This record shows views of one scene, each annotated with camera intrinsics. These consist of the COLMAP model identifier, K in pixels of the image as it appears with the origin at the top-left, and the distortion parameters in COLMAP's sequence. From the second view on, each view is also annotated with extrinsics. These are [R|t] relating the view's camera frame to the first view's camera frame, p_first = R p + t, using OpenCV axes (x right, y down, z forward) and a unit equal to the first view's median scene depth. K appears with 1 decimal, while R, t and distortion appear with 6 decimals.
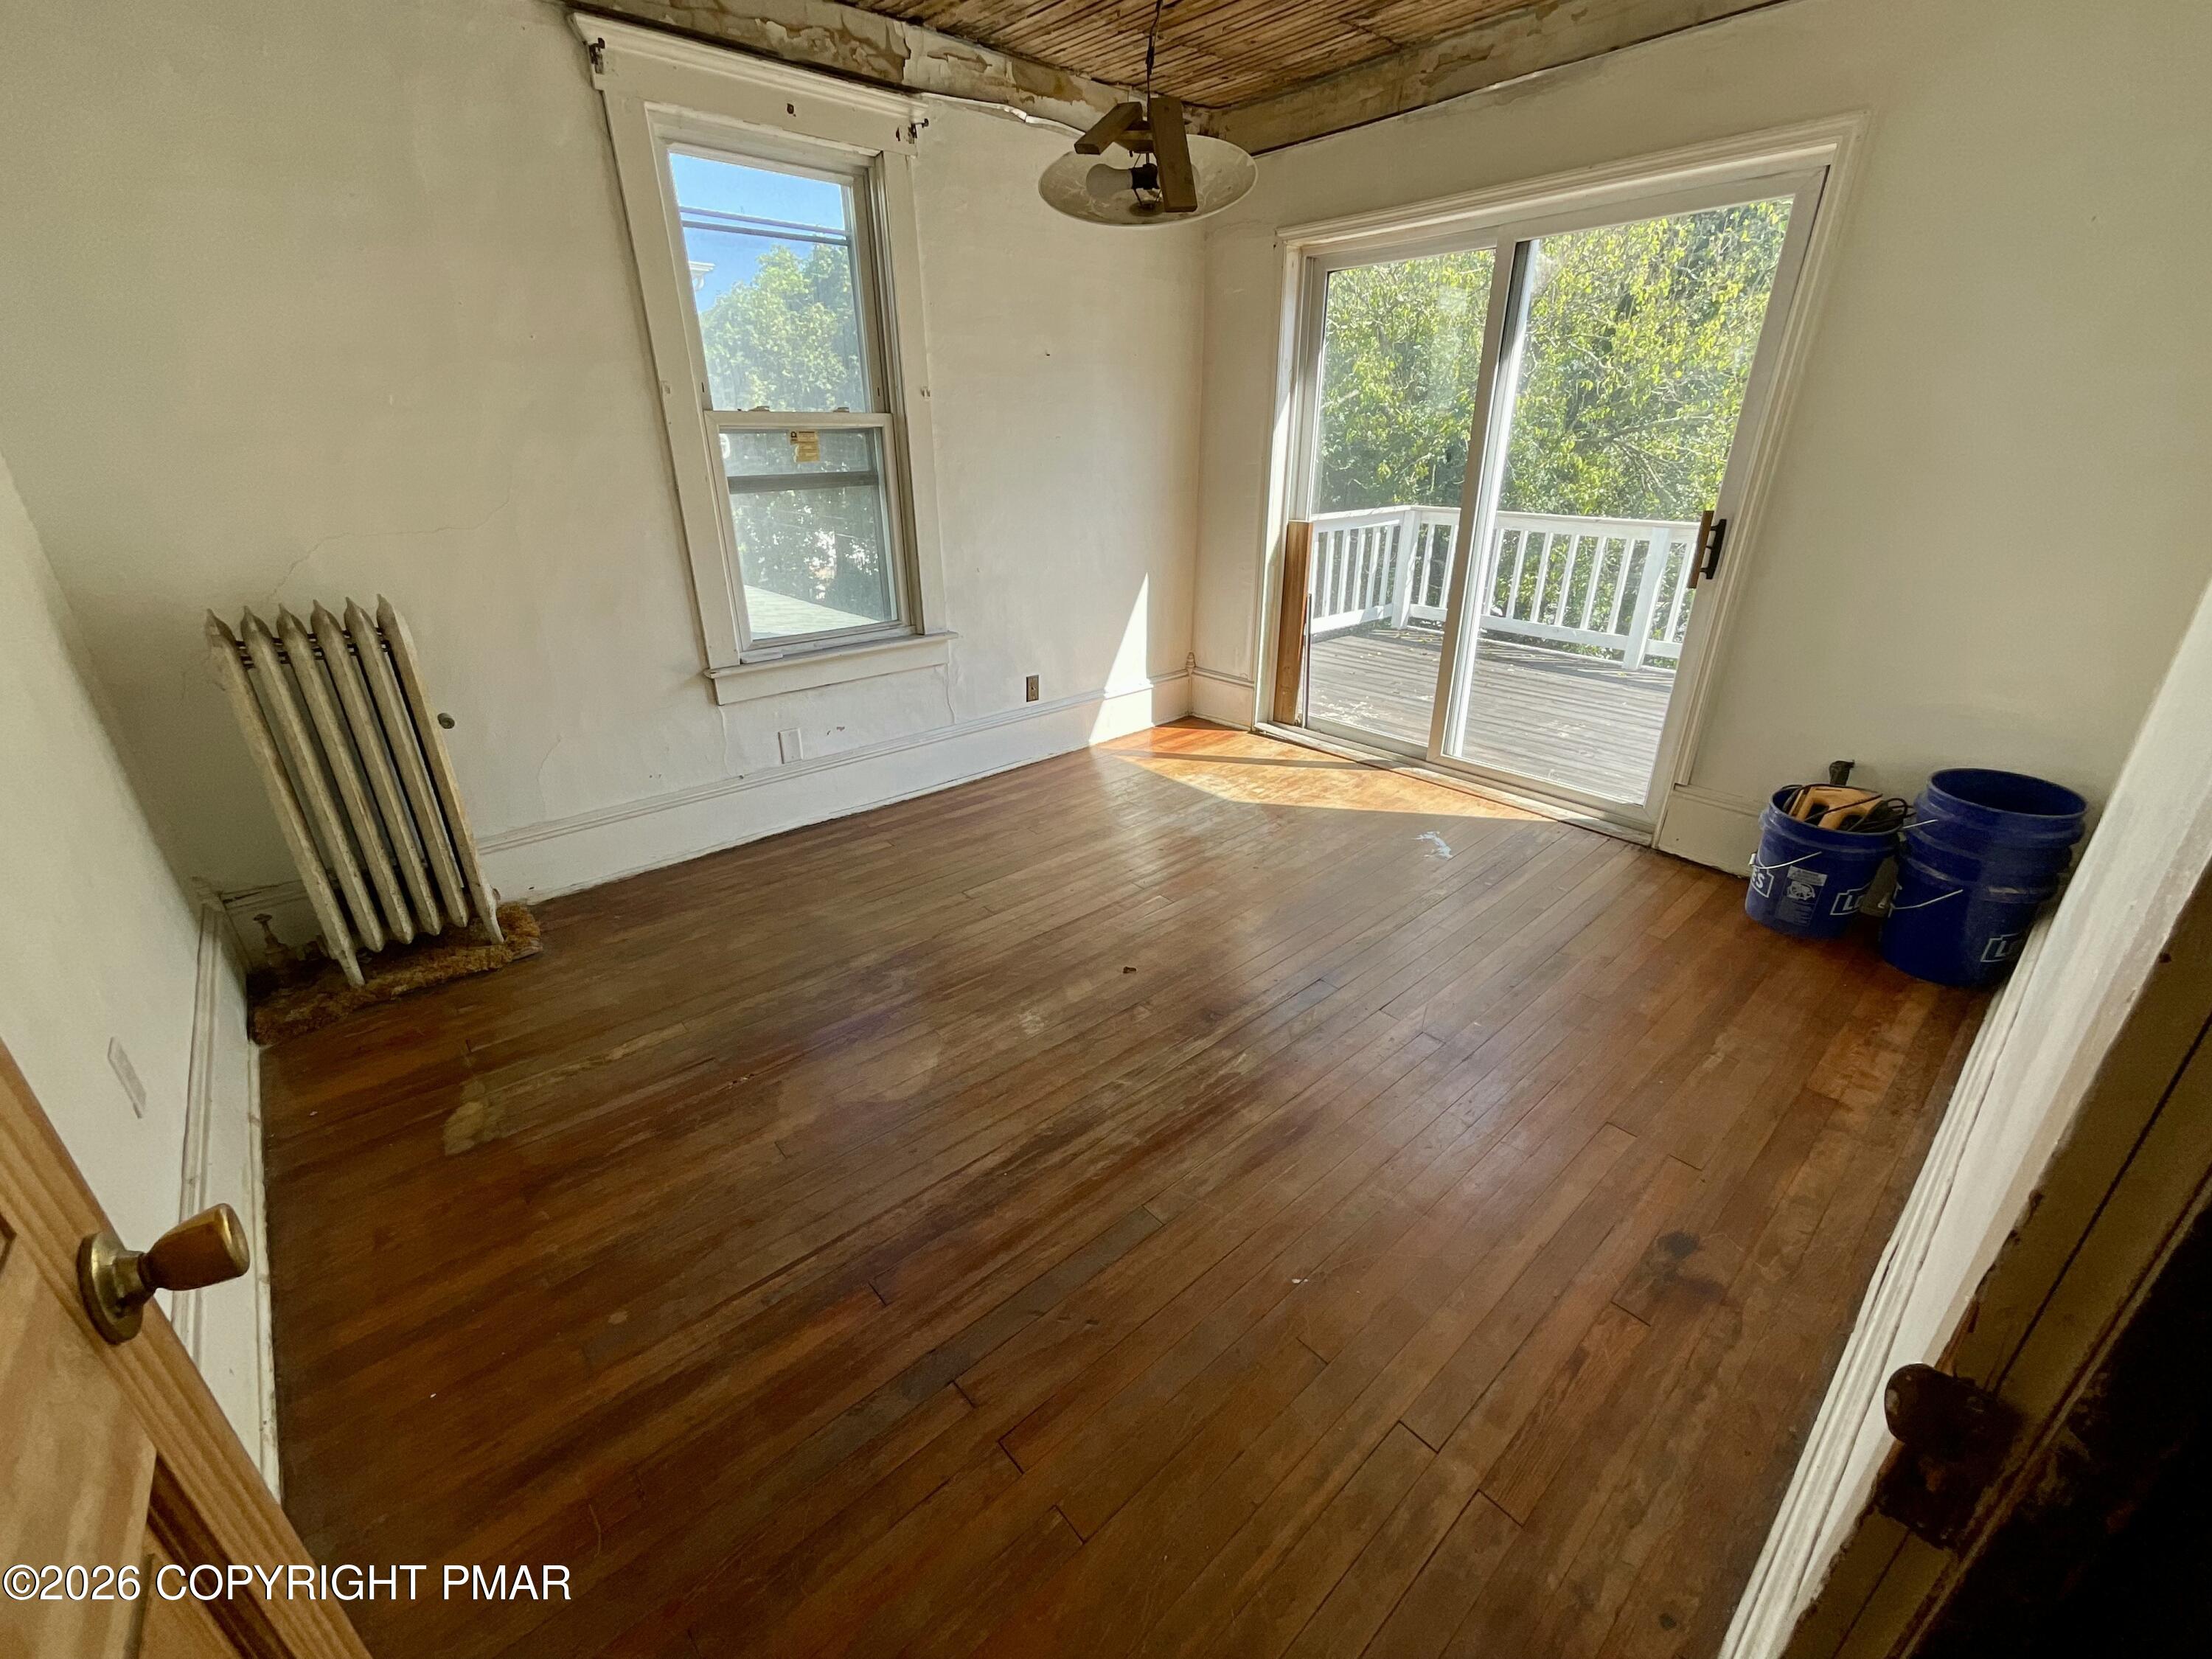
lens RADIAL K [[901.1, 0, 1114.5], [0, 901.1, 825.4], [0, 0, 1]] dist [-0.000238, -0.000537]
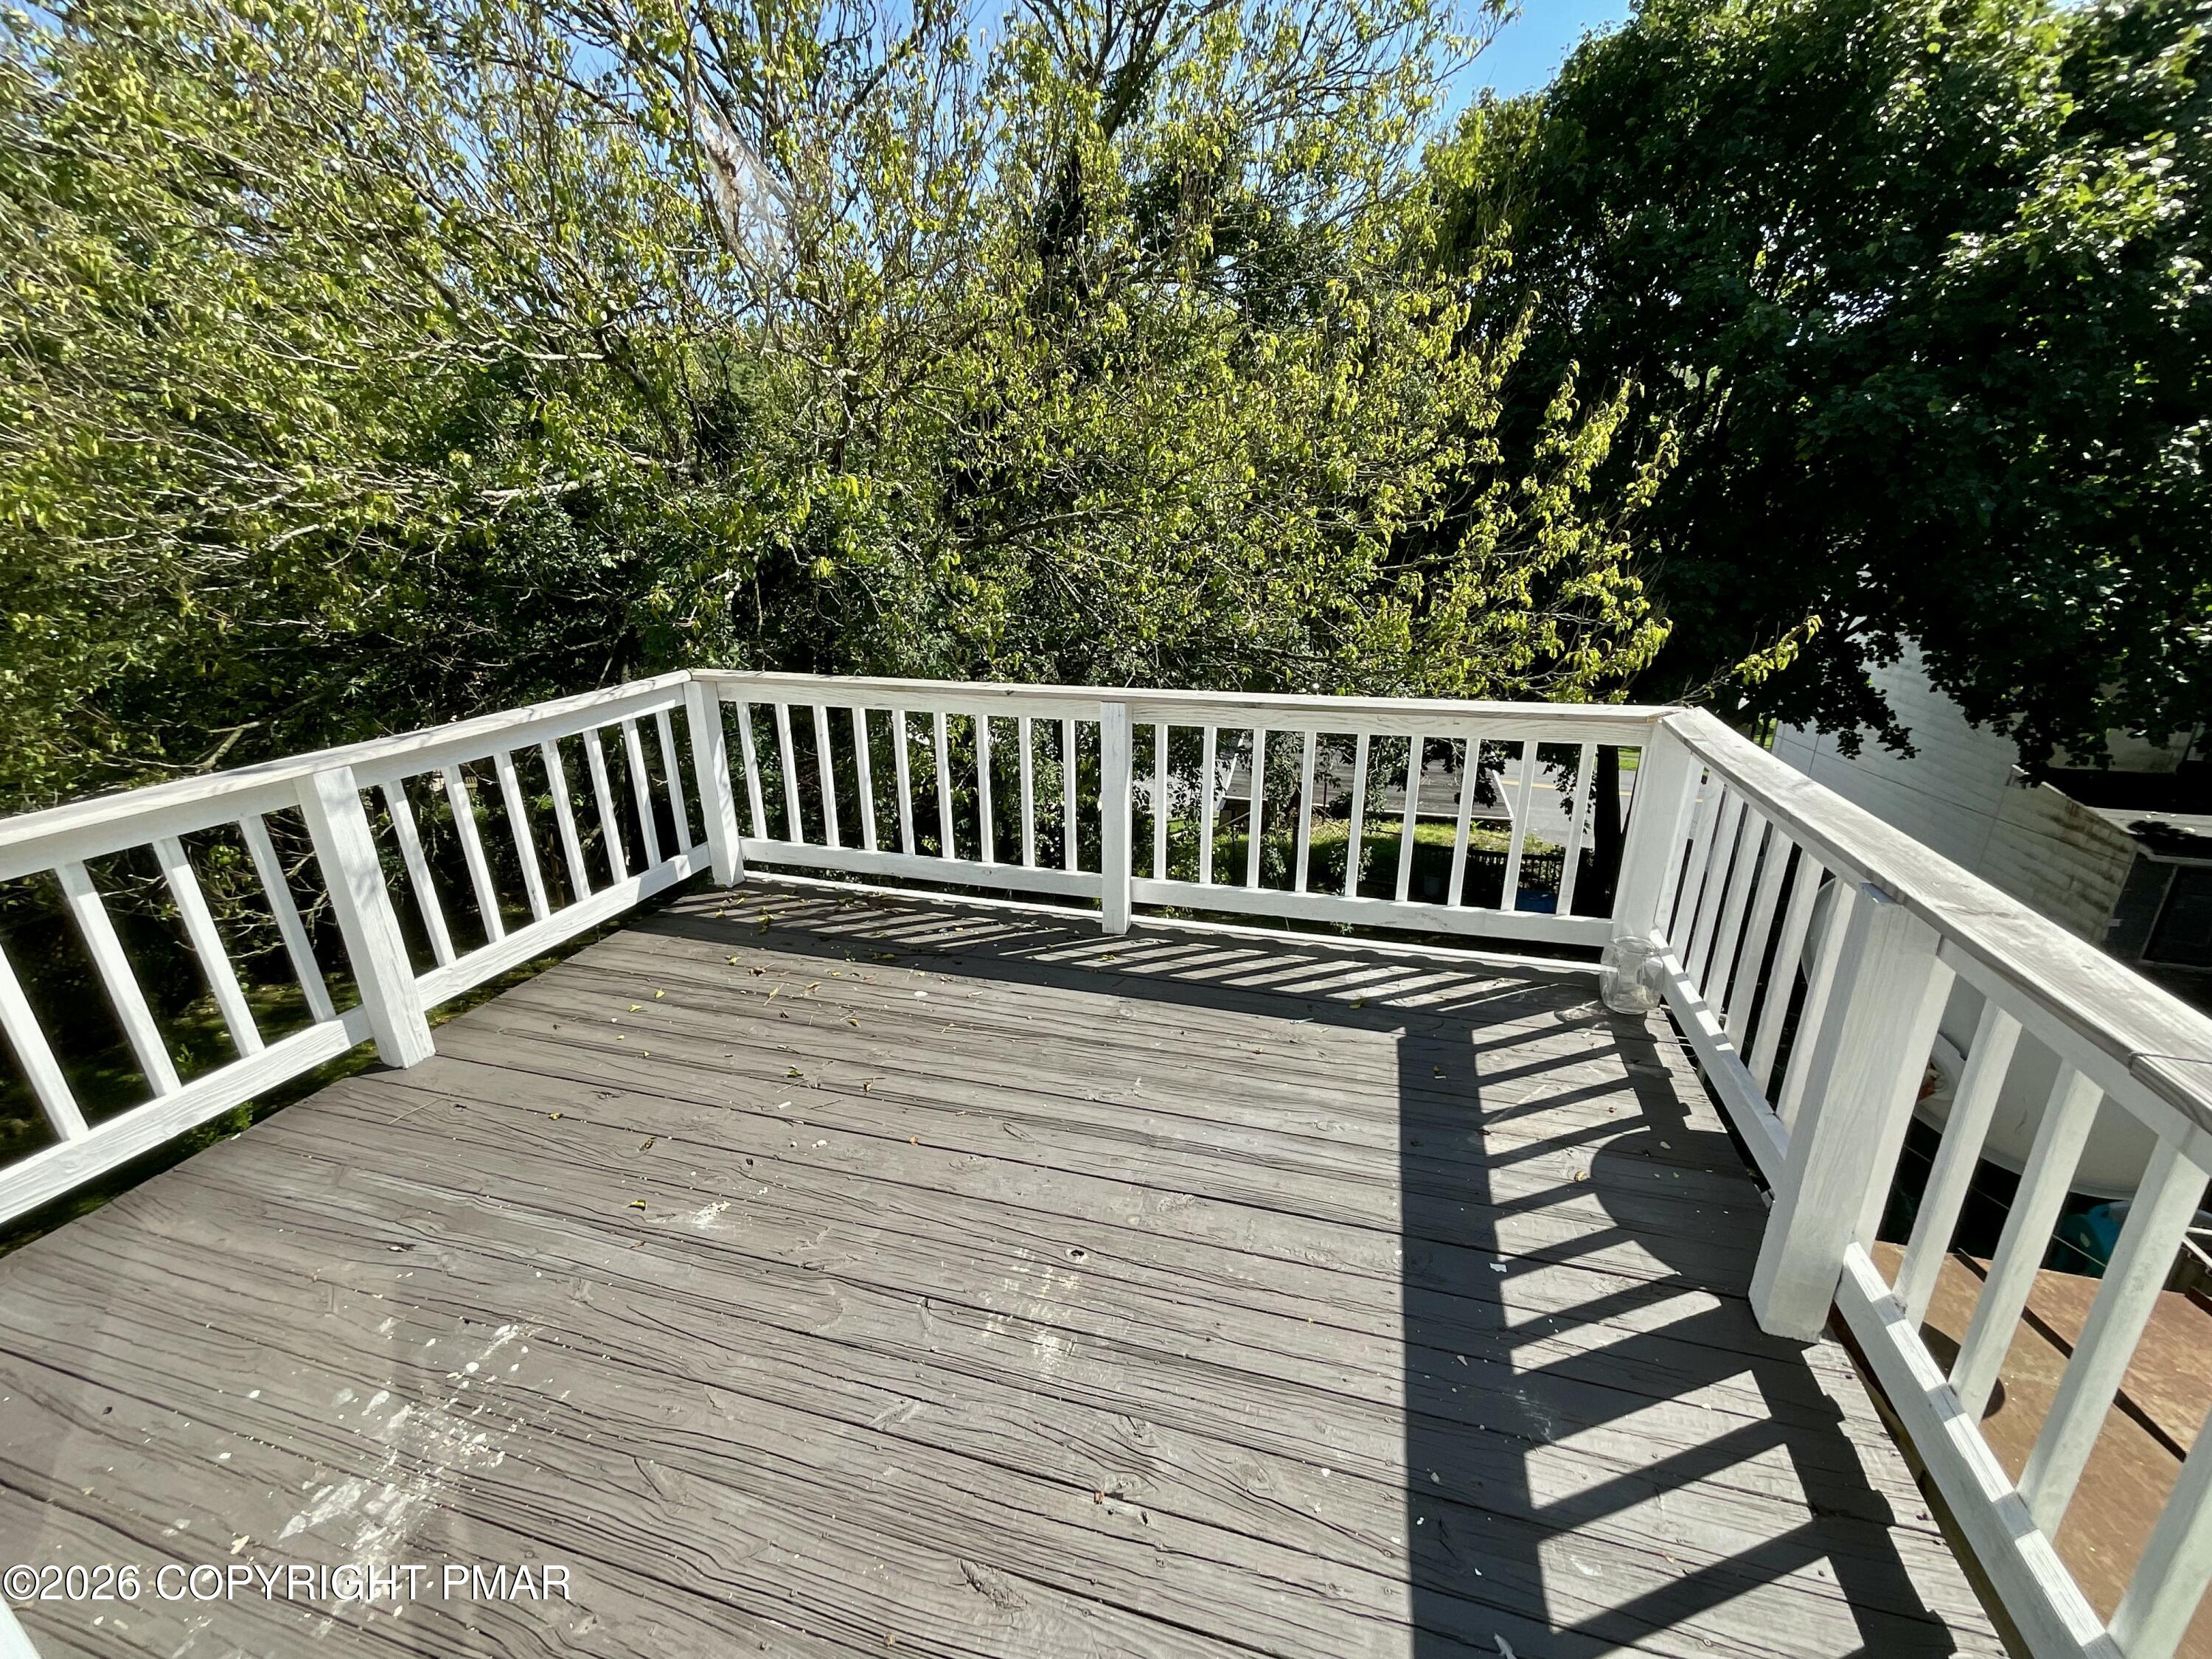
lens RADIAL K [[901.1, 0, 1106.9], [0, 901.1, 833.6], [0, 0, 1]] dist [-0.000238, -0.000537]
pose [[0.842883, -0.178057, 0.507783, 0.242412], [0.215009, 0.976505, -0.014483, -0.196609], [-0.493274, 0.121386, 0.861363, 0.421269]]
